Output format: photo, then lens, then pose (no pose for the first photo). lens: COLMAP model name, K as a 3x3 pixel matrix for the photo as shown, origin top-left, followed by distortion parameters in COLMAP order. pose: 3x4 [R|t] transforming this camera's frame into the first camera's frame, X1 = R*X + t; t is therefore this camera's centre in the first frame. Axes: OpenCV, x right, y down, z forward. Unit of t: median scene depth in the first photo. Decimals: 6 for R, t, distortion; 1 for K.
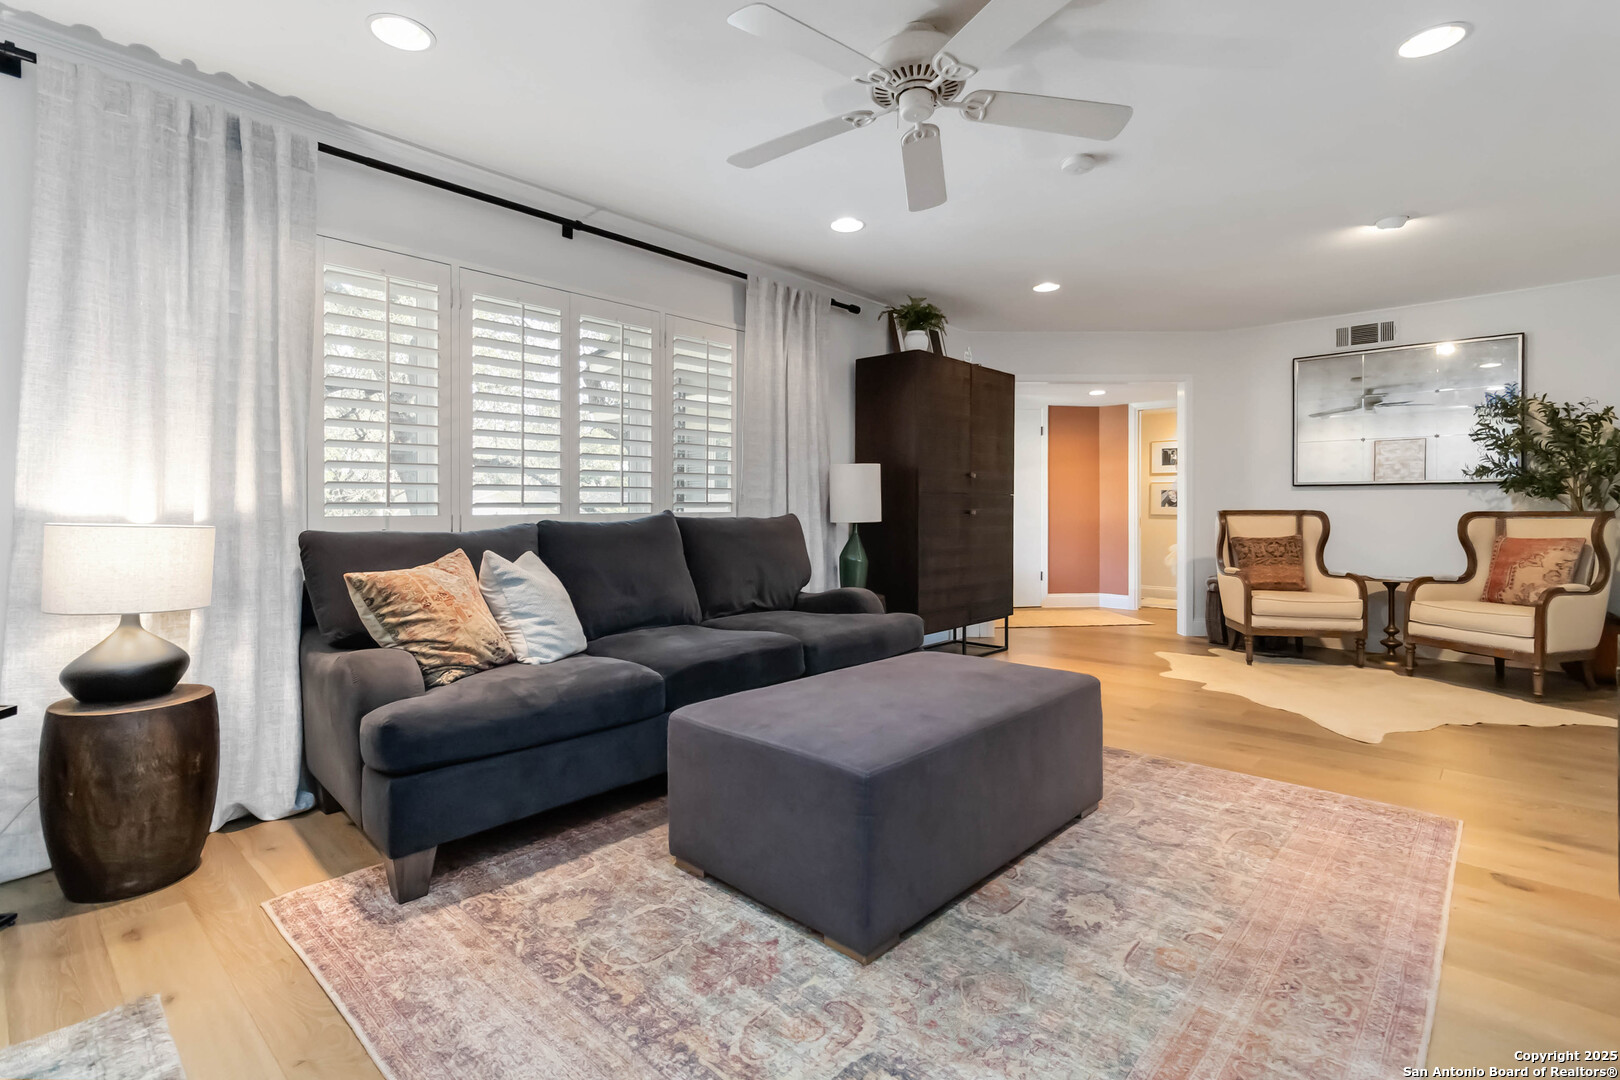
lens RADIAL K [[768.4, 0, 820.8], [0, 768.4, 503.0], [0, 0, 1]] dist [0.003412, 0.001804]
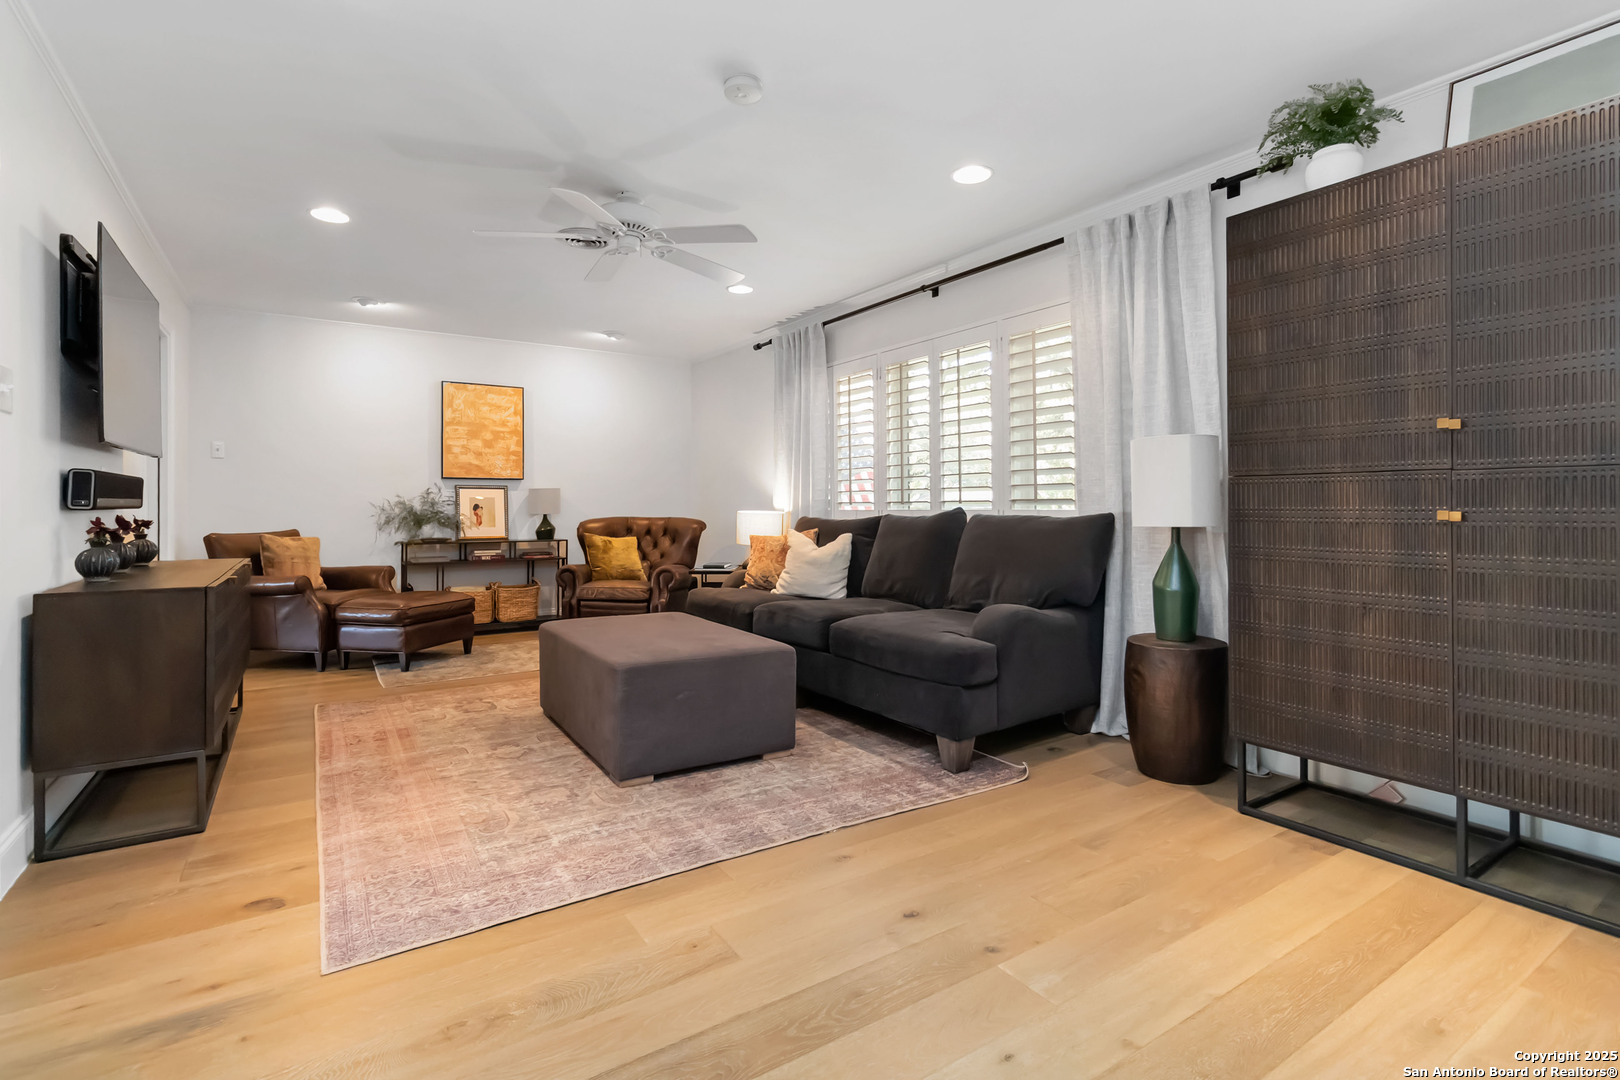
lens RADIAL K [[768.4, 0, 820.8], [0, 768.4, 503.0], [0, 0, 1]] dist [0.003412, 0.001804]
pose [[-0.248566, 0.002863, -0.968611, 1.392313], [0.013824, 0.999904, -0.000592, 0.001337], [0.968516, -0.013537, -0.248582, 1.613599]]
